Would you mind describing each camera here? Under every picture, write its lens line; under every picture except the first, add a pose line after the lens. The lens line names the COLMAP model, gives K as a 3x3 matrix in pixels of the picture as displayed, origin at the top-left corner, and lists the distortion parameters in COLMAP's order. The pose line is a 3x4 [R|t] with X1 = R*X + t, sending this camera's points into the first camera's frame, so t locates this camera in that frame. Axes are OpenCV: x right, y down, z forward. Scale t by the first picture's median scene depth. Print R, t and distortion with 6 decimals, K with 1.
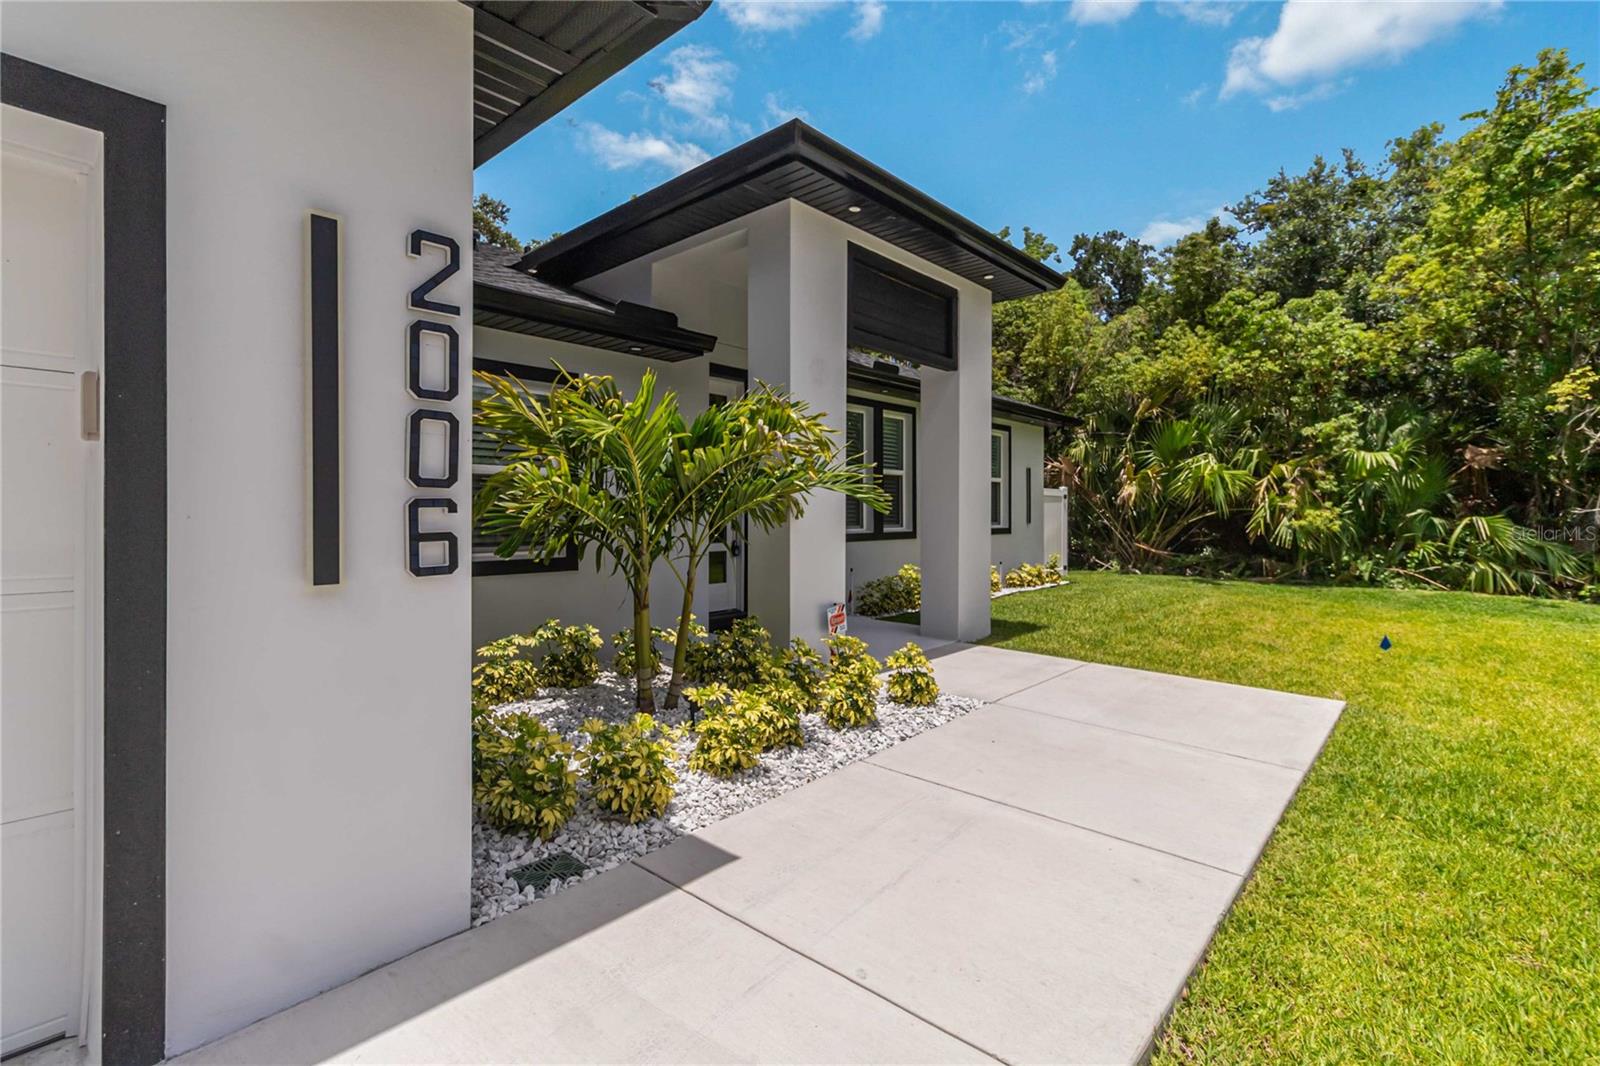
lens RADIAL K [[757.5, 0, 803.9], [0, 757.5, 511.9], [0, 0, 1]] dist [0.000847, 0.000411]
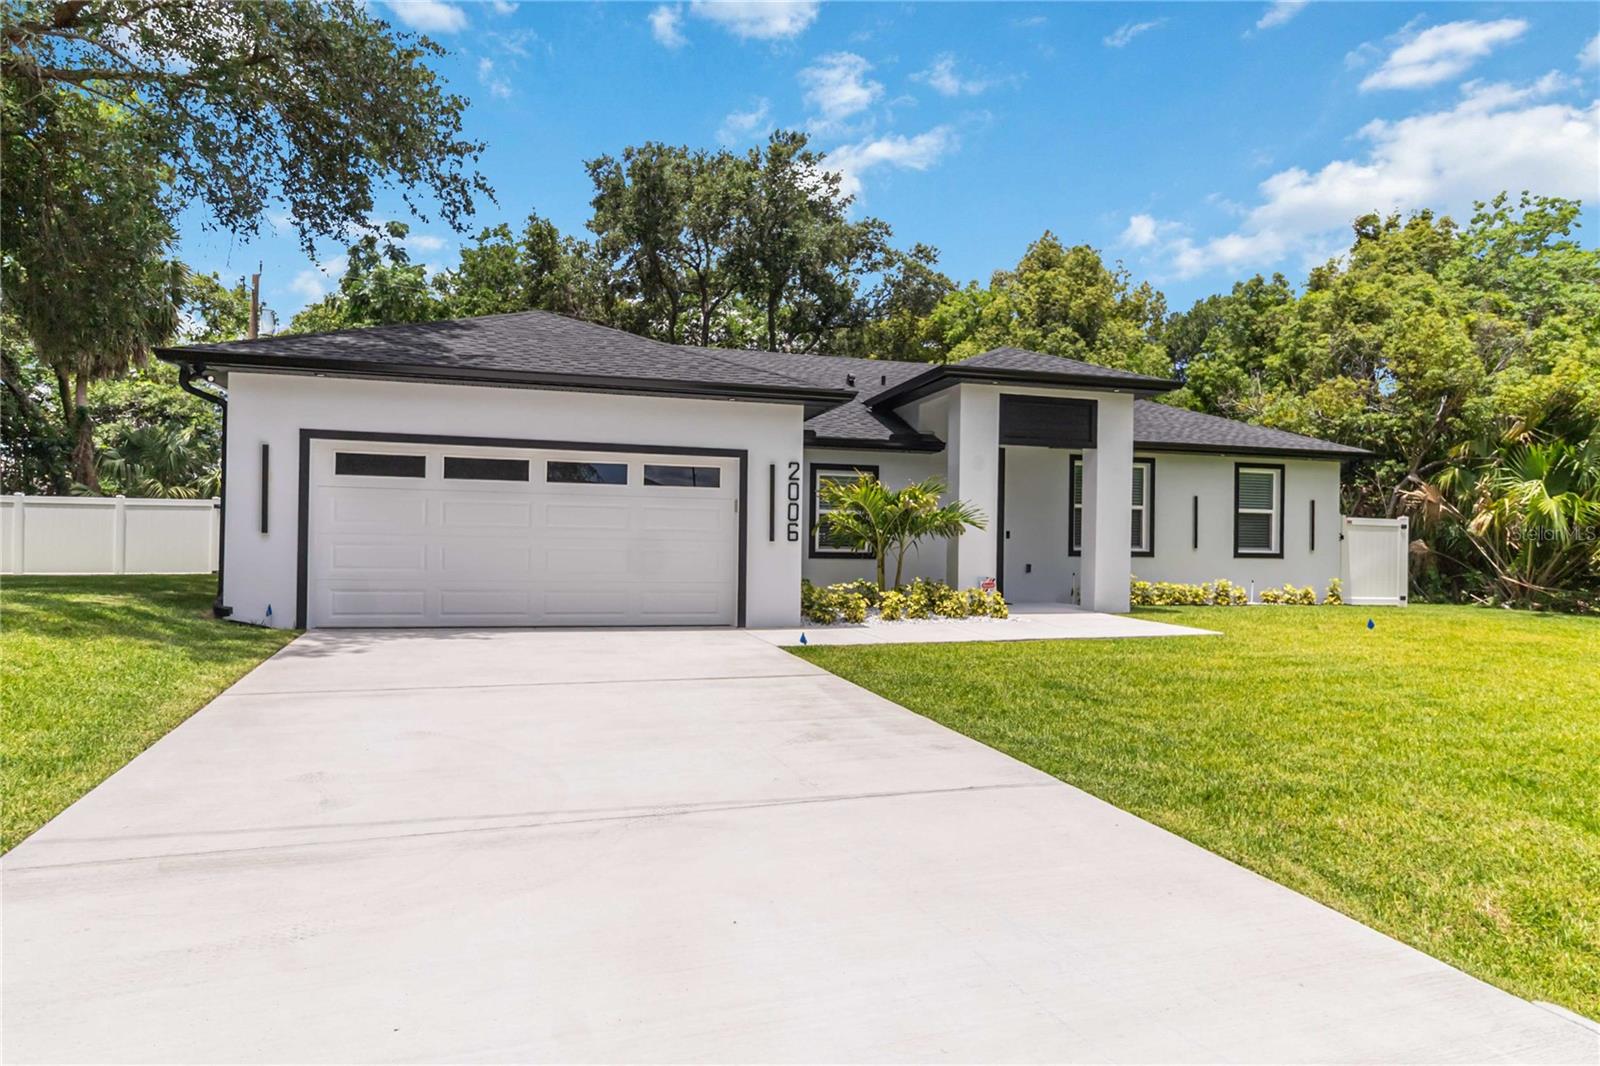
lens RADIAL K [[1039.1, 0, 800.0], [0, 1039.1, 533.0], [0, 0, 1]] dist [-0.007122, -0.003308]
pose [[0.845161, 0.005004, -0.534488, 1.064864], [-0.010675, 0.999915, -0.007519, 0.031368], [0.534405, 0.012060, 0.845143, -1.565788]]
